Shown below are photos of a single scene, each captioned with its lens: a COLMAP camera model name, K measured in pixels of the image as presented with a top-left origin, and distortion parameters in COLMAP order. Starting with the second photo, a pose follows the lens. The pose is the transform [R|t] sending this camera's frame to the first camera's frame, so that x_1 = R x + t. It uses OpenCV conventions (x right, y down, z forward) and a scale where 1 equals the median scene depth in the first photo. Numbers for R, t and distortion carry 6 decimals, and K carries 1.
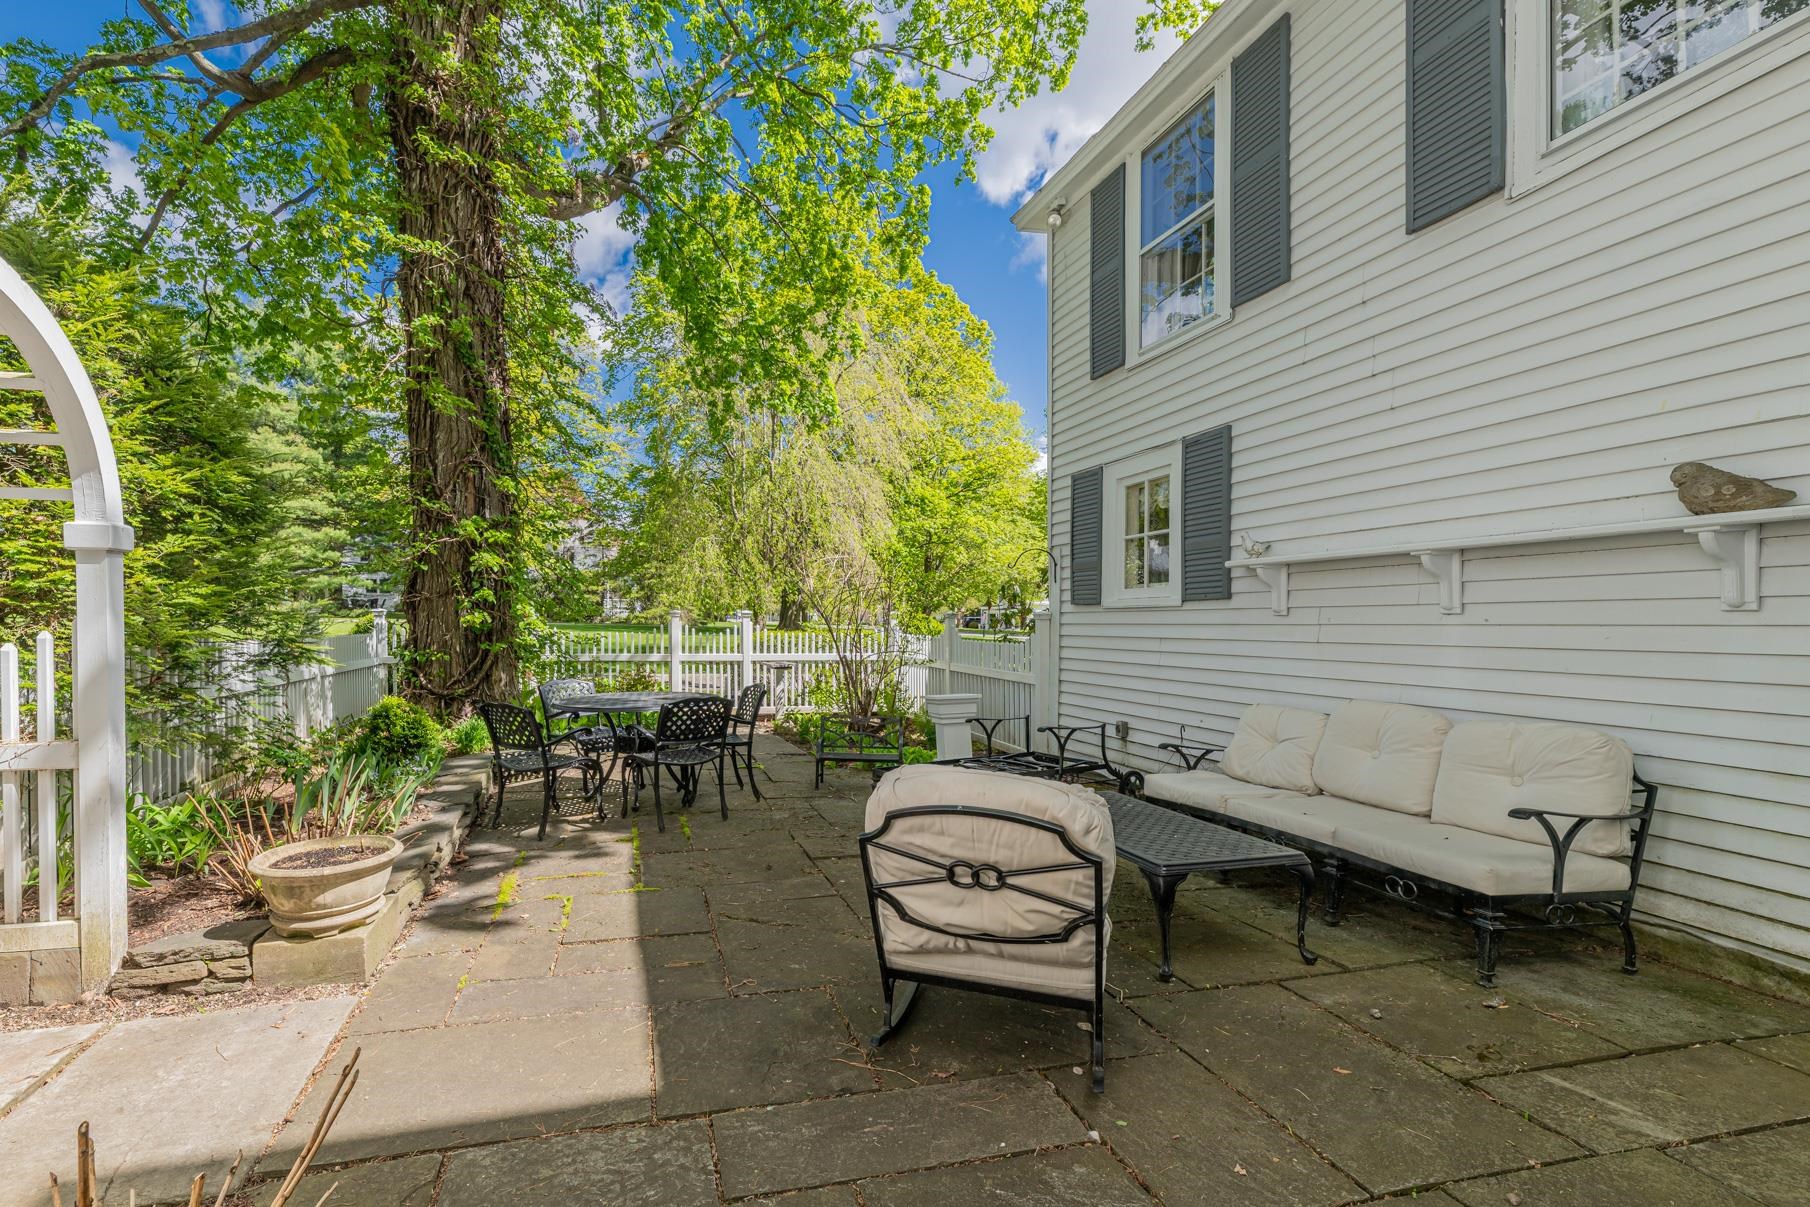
lens RADIAL K [[763.5, 0, 904.5], [0, 763.5, 627.0], [0, 0, 1]] dist [-0.001320, -0.000008]
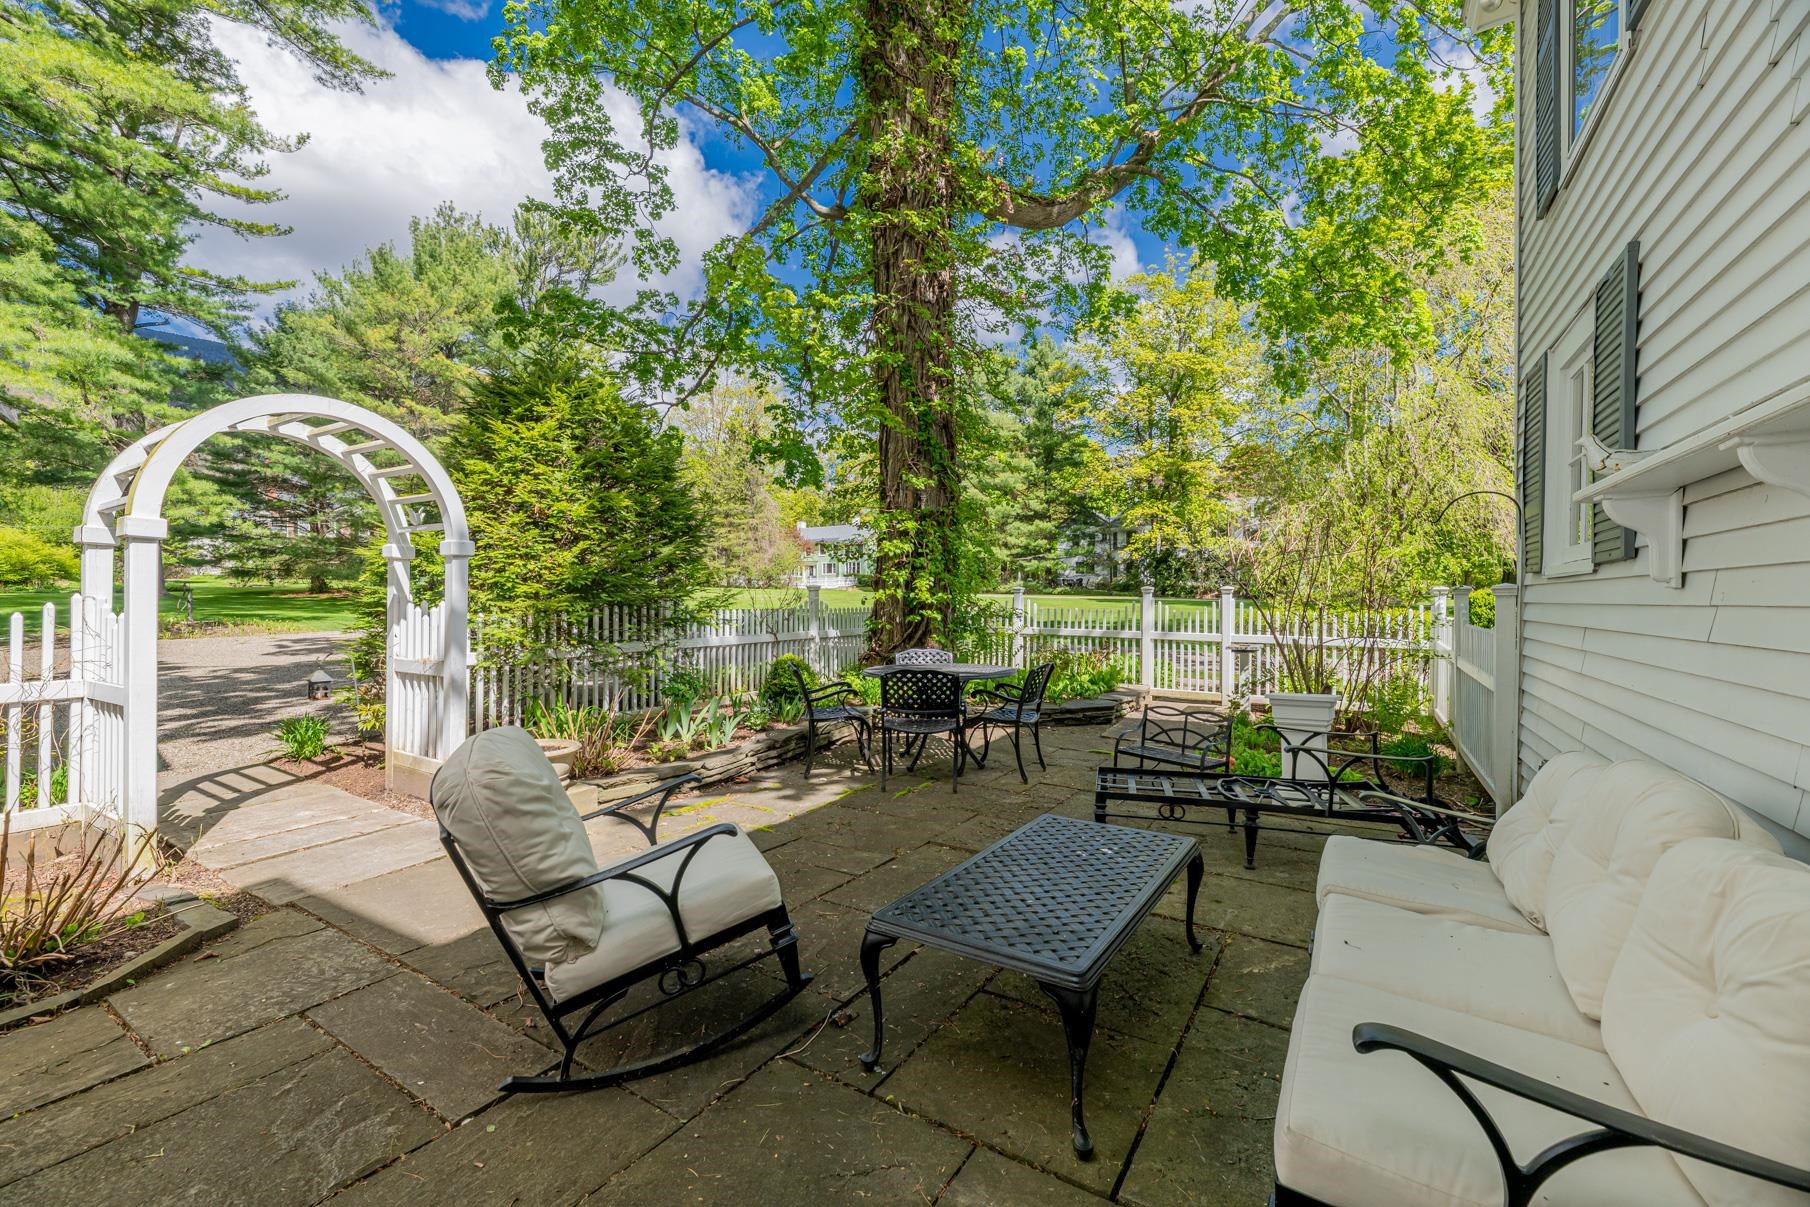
lens RADIAL K [[755.5, 0, 871.3], [0, 755.5, 598.3], [0, 0, 1]] dist [0.004336, 0.000556]
pose [[0.692515, 0.002485, -0.721399, 0.402771], [-0.007415, 0.999966, -0.003674, -0.002575], [0.721366, 0.007894, 0.692510, 0.212800]]
